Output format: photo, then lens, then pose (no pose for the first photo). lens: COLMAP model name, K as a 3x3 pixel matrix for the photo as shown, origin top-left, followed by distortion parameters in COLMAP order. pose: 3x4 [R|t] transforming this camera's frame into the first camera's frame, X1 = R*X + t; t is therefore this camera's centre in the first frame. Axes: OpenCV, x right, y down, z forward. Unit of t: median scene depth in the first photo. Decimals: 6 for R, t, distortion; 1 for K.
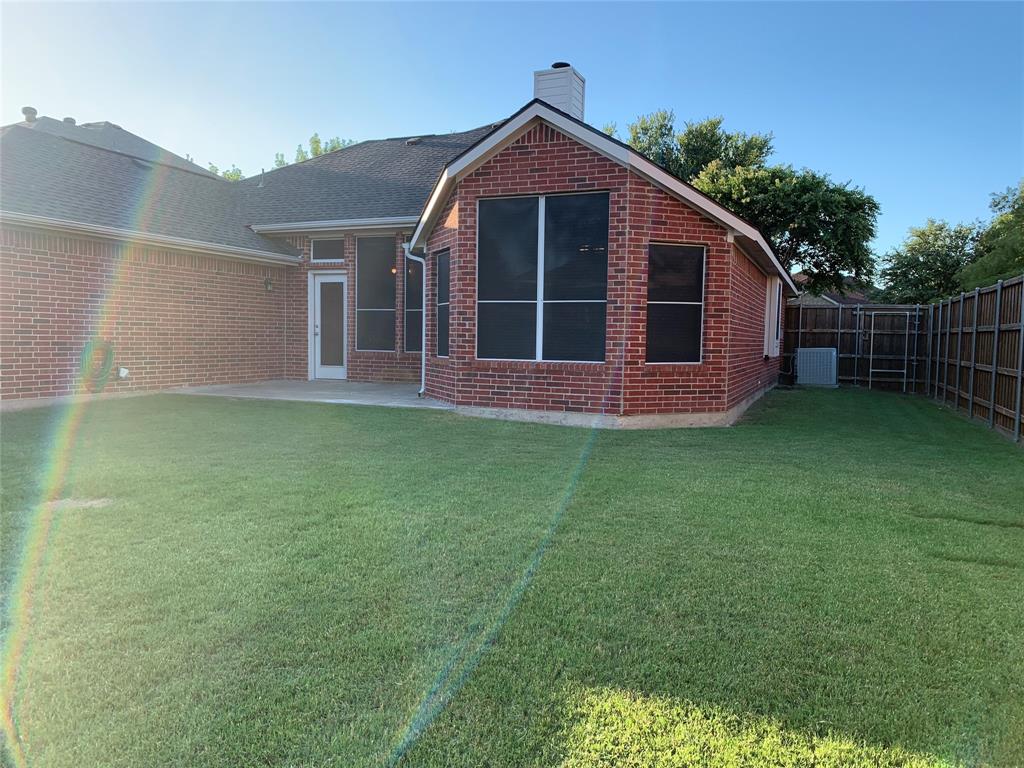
lens RADIAL K [[782.8, 0, 512.0], [0, 782.8, 384.0], [0, 0, 1]] dist [0.125066, -0.250033]
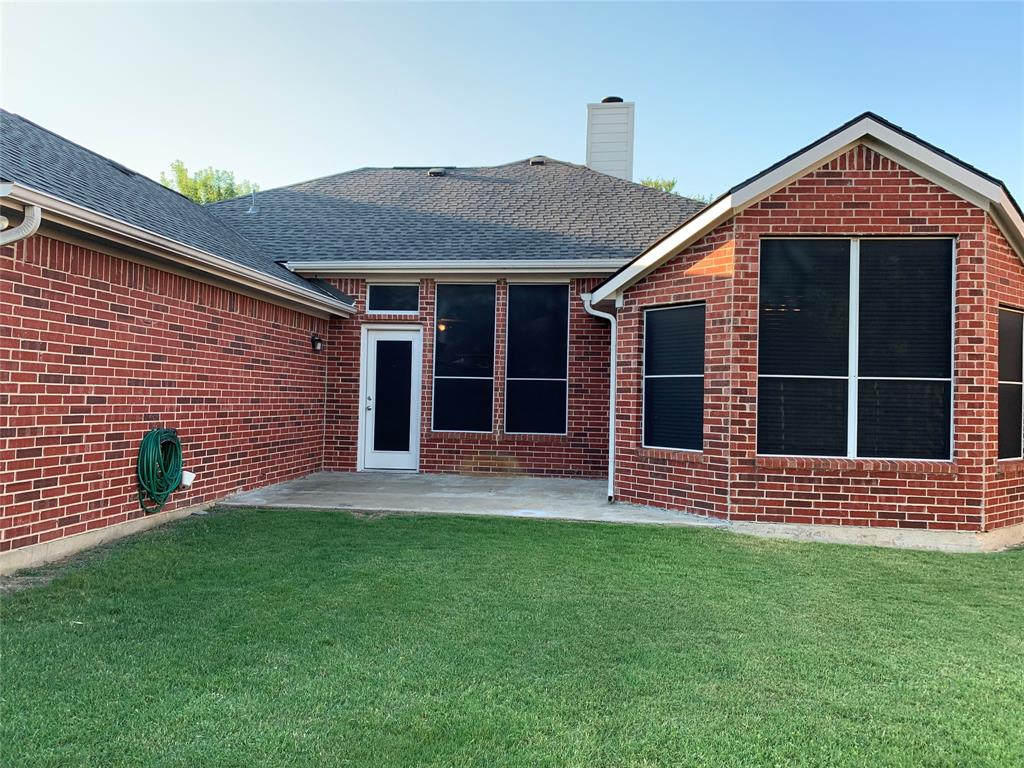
lens RADIAL K [[784.0, 0, 509.7], [0, 784.0, 377.7], [0, 0, 1]] dist [0.064548, -0.123717]
pose [[0.963827, 0.012930, 0.266216, -0.459146], [0.008339, 0.996871, -0.078607, -0.047650], [-0.266400, 0.077983, 0.960703, 0.357423]]
